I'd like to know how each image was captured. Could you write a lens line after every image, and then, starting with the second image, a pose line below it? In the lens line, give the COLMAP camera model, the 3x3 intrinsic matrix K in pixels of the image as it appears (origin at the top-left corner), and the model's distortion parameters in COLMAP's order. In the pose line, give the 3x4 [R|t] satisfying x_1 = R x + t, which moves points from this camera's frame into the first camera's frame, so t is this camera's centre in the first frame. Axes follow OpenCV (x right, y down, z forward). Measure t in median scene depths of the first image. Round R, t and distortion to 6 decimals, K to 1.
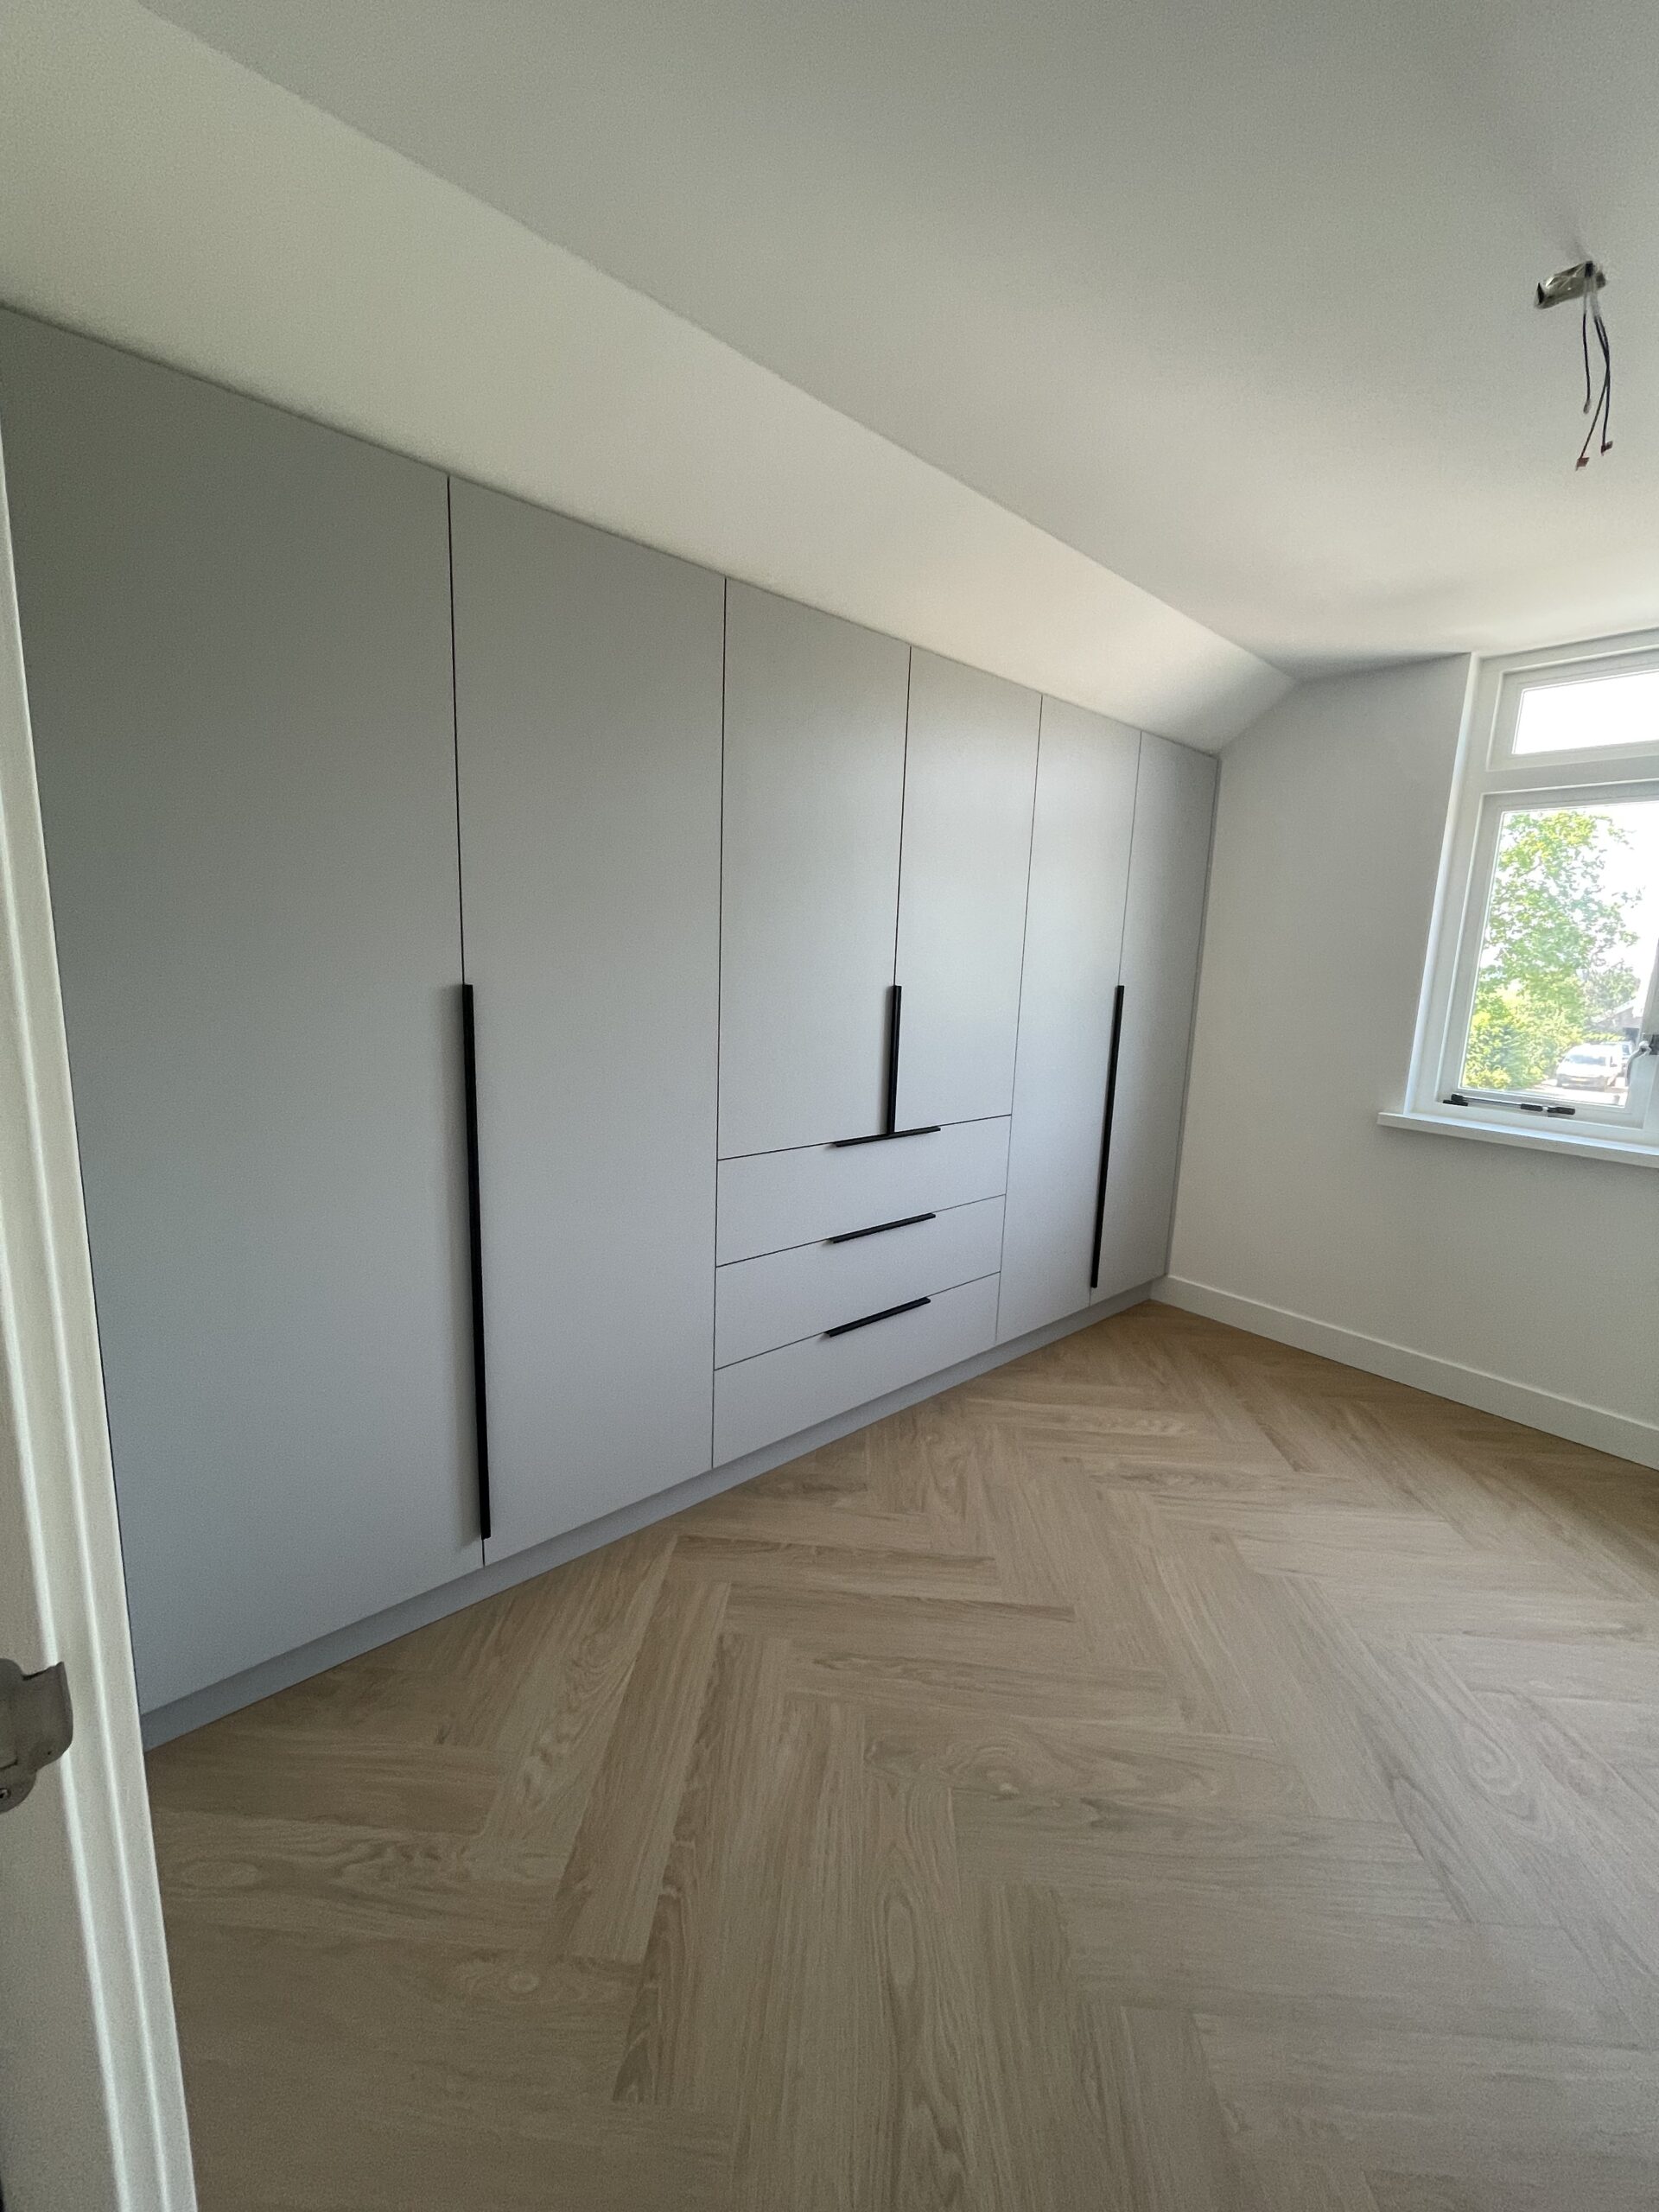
lens RADIAL K [[894.8, 0, 829.5], [0, 894.8, 1106.0], [0, 0, 1]] dist [0.015901, -0.006312]
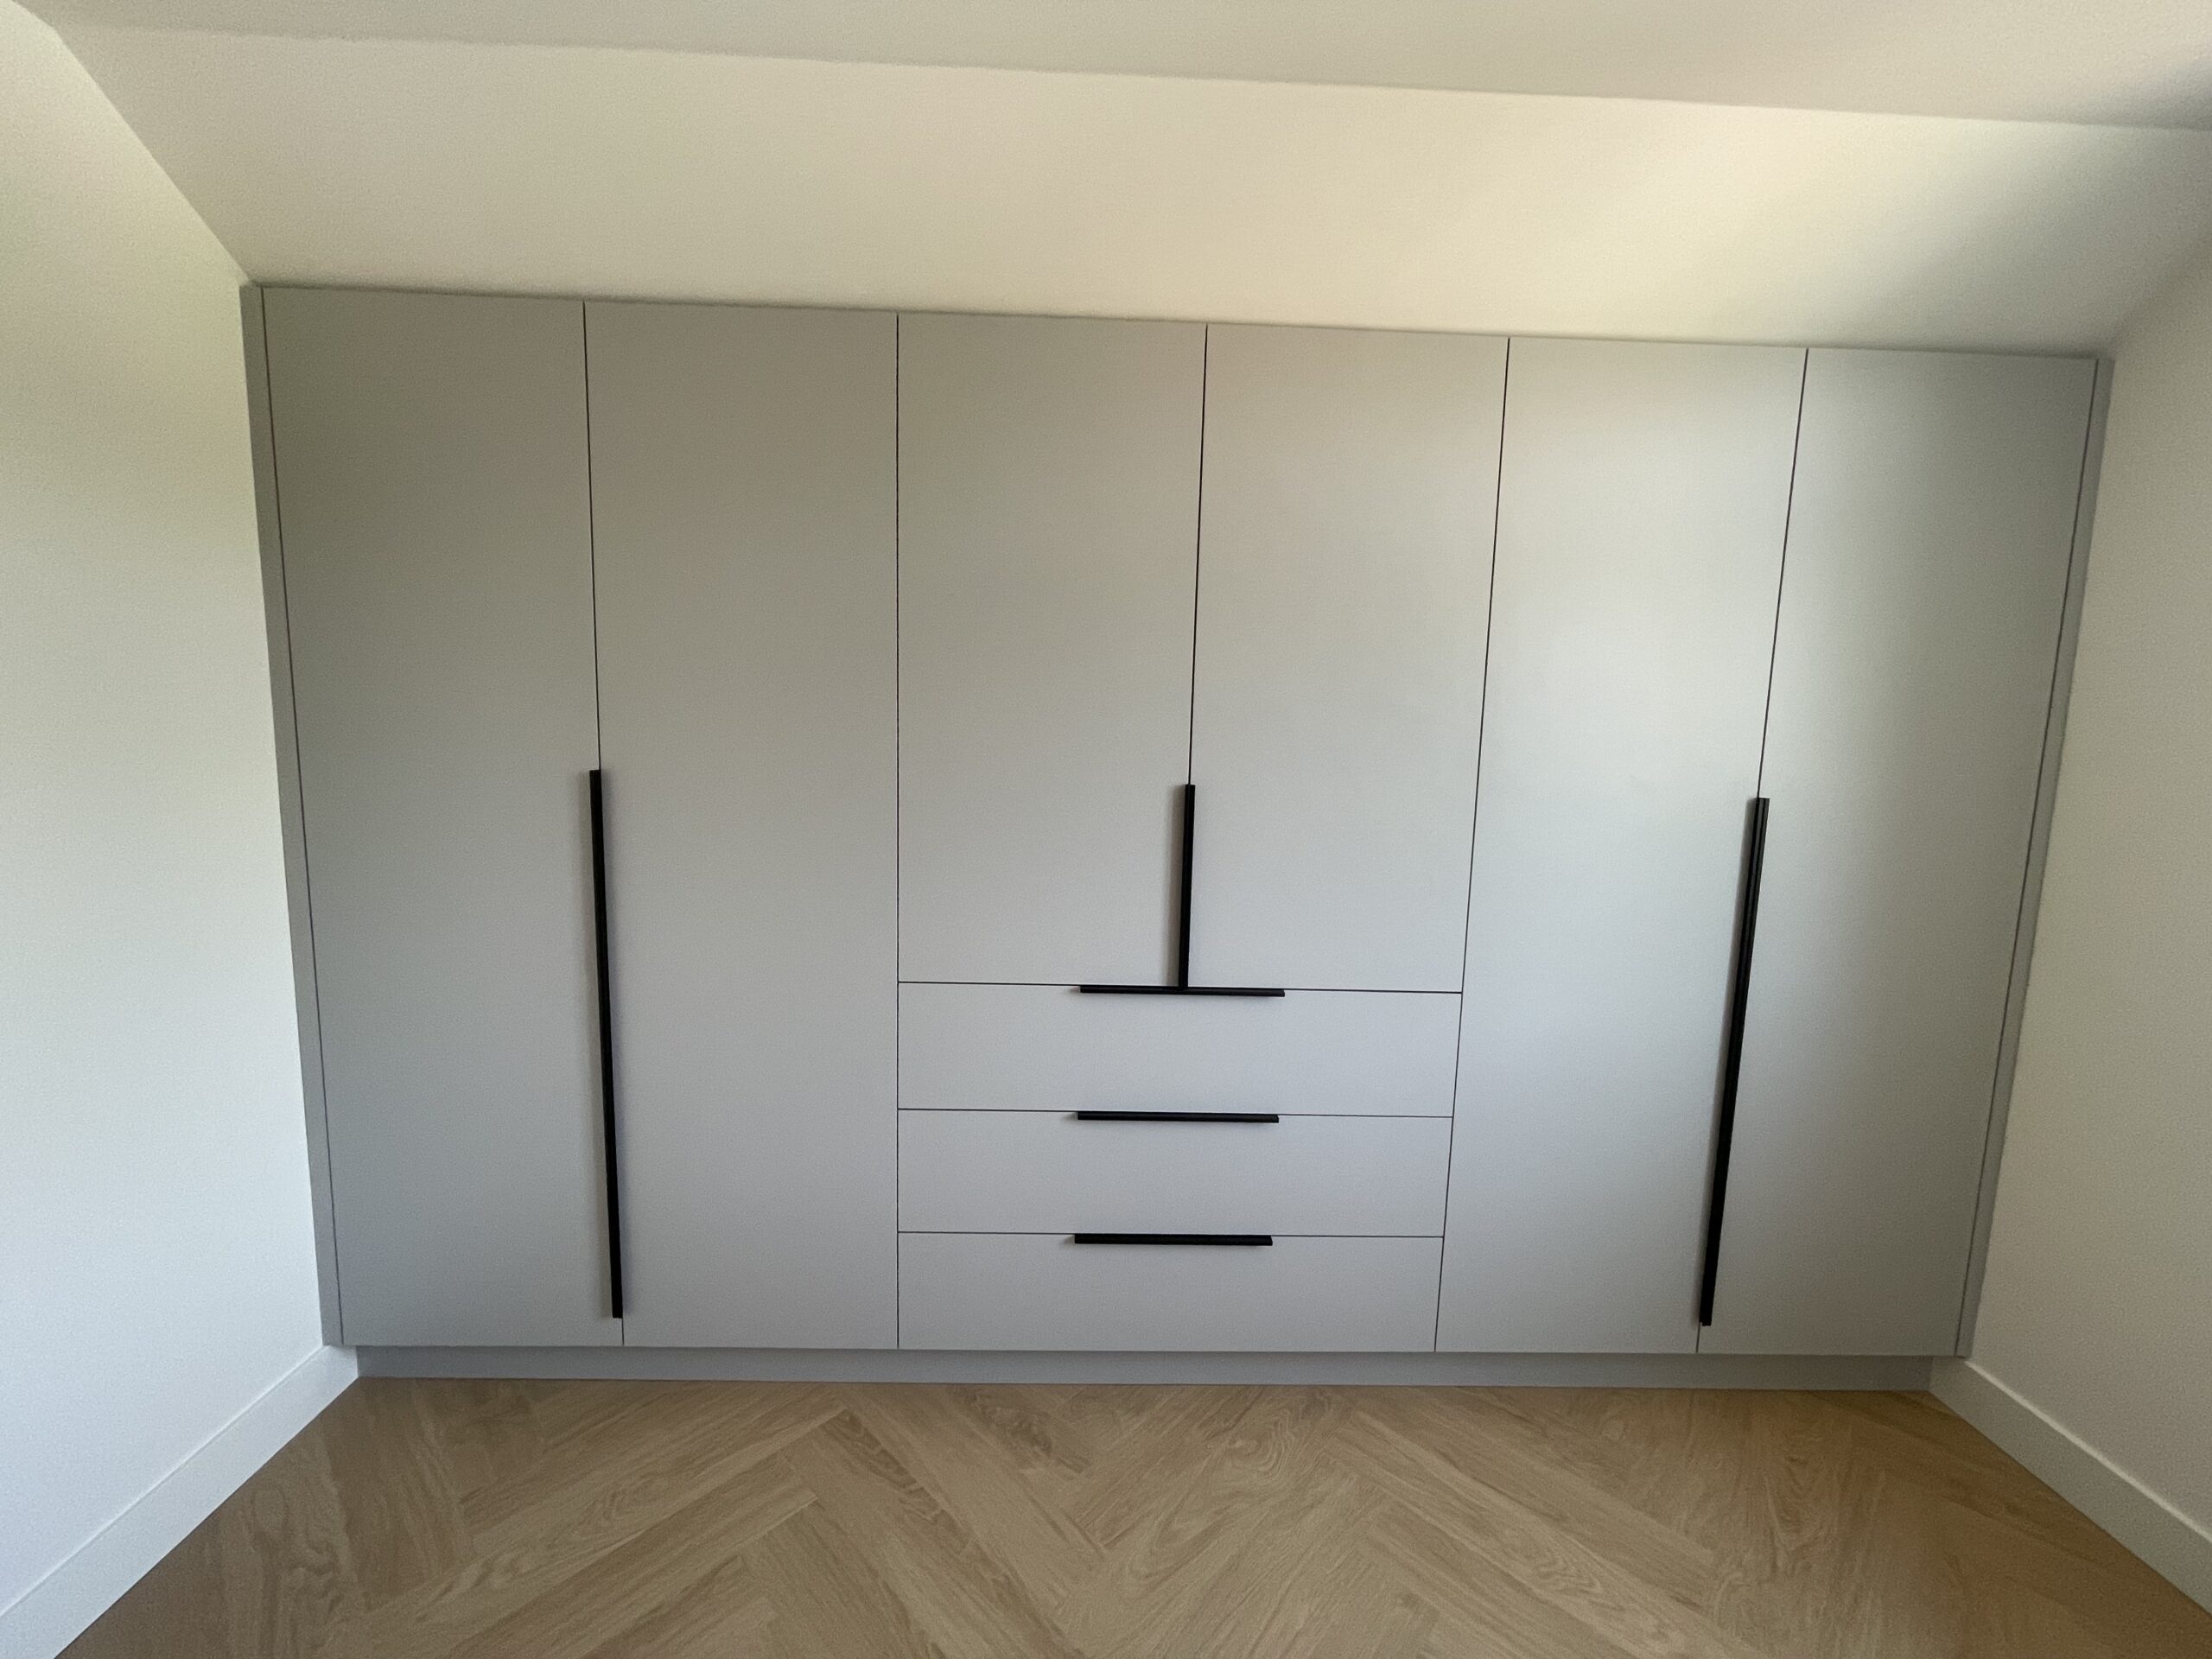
lens RADIAL K [[884.4, 0, 1106.0], [0, 884.4, 829.5], [0, 0, 1]] dist [0.016483, -0.007533]
pose [[0.759341, 0.062397, -0.647694, 0.493793], [-0.108861, 0.993545, -0.031910, -0.068989], [0.641522, 0.094739, 0.761232, 0.415946]]
